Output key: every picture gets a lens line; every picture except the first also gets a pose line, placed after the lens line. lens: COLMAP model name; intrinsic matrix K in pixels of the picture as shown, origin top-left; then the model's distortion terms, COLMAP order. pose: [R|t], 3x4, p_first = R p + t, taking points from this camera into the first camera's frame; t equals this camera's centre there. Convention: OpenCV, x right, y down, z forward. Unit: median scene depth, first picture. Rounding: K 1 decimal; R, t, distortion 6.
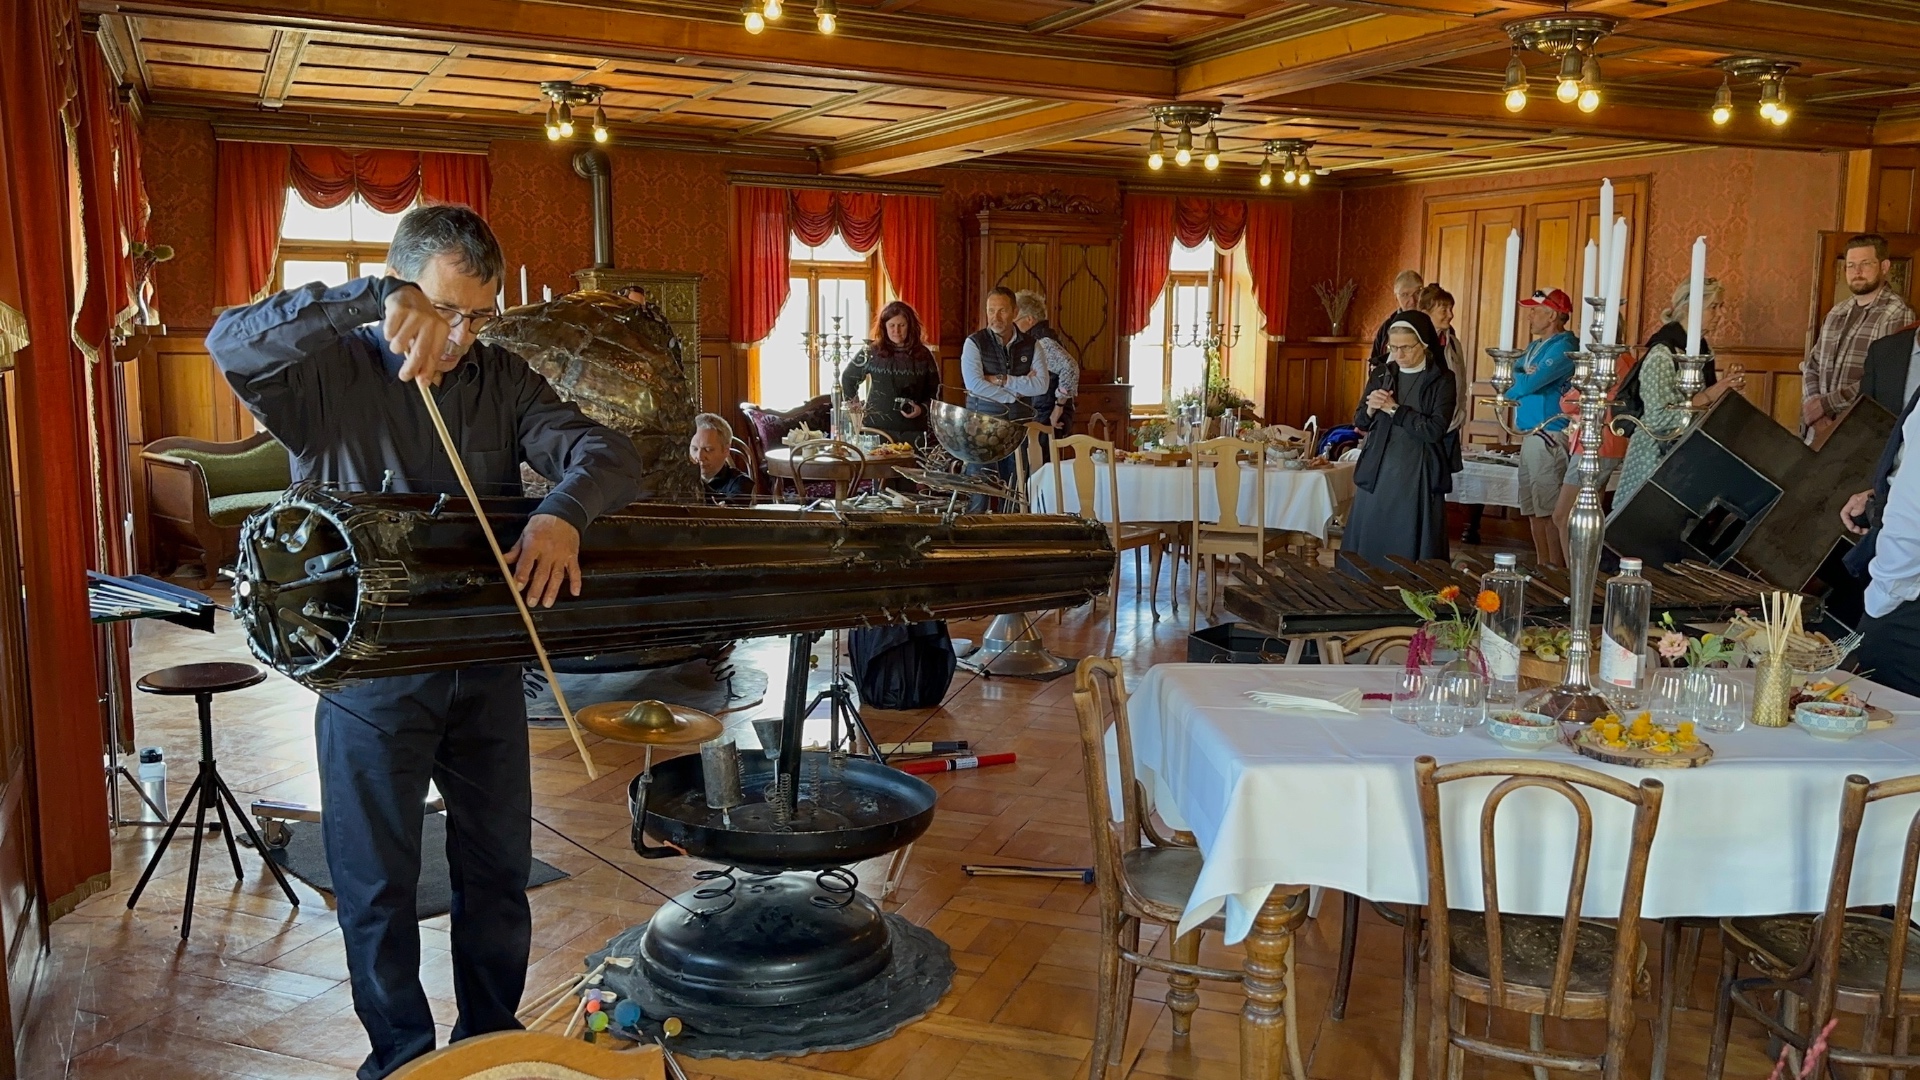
lens RADIAL K [[1585.1, 0, 960.0], [0, 1585.1, 540.0], [0, 0, 1]] dist [0.168788, -0.258892]
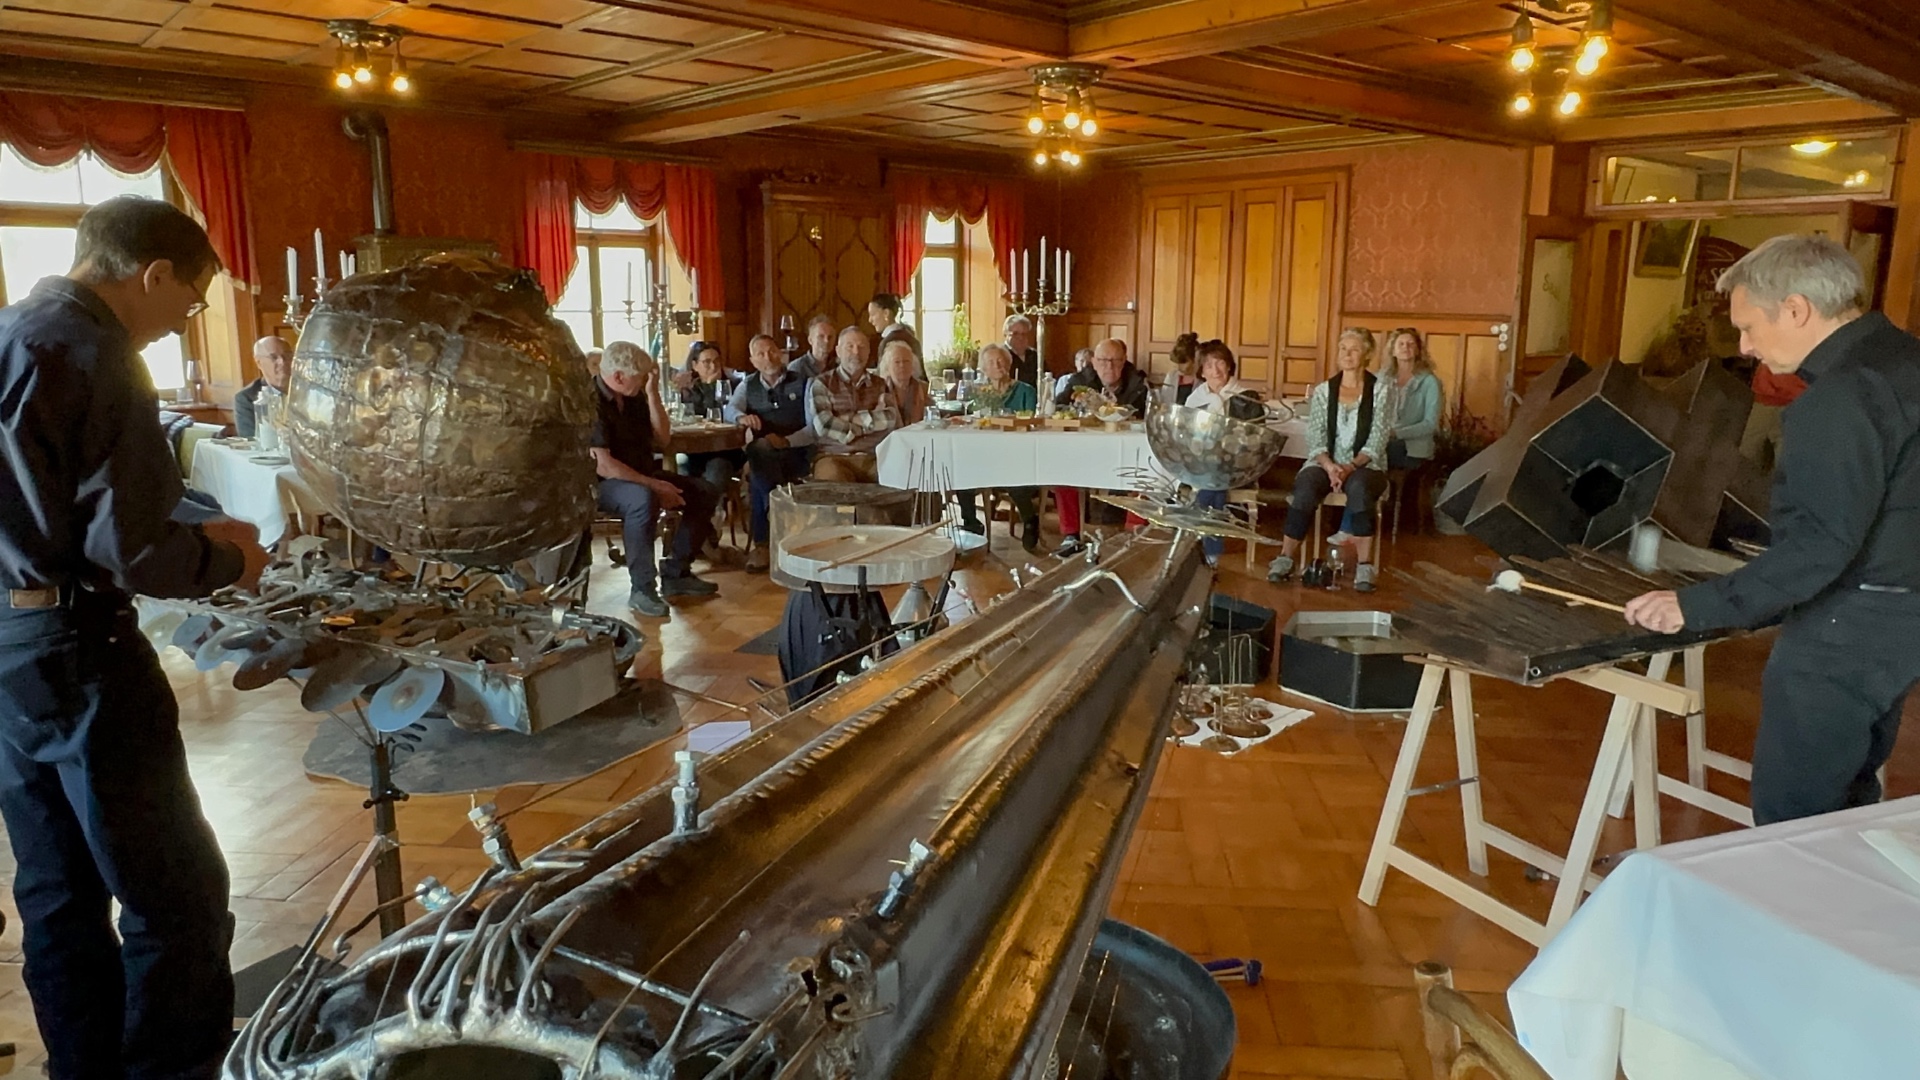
lens RADIAL K [[1248.1, 0, 960.0], [0, 1248.1, 540.0], [0, 0, 1]] dist [-0.006942, 0.021836]
pose [[0.964883, -0.052724, 0.257334, -0.091064], [0.036469, 0.997050, 0.067538, -0.025110], [-0.260136, -0.055782, 0.963959, 0.180780]]
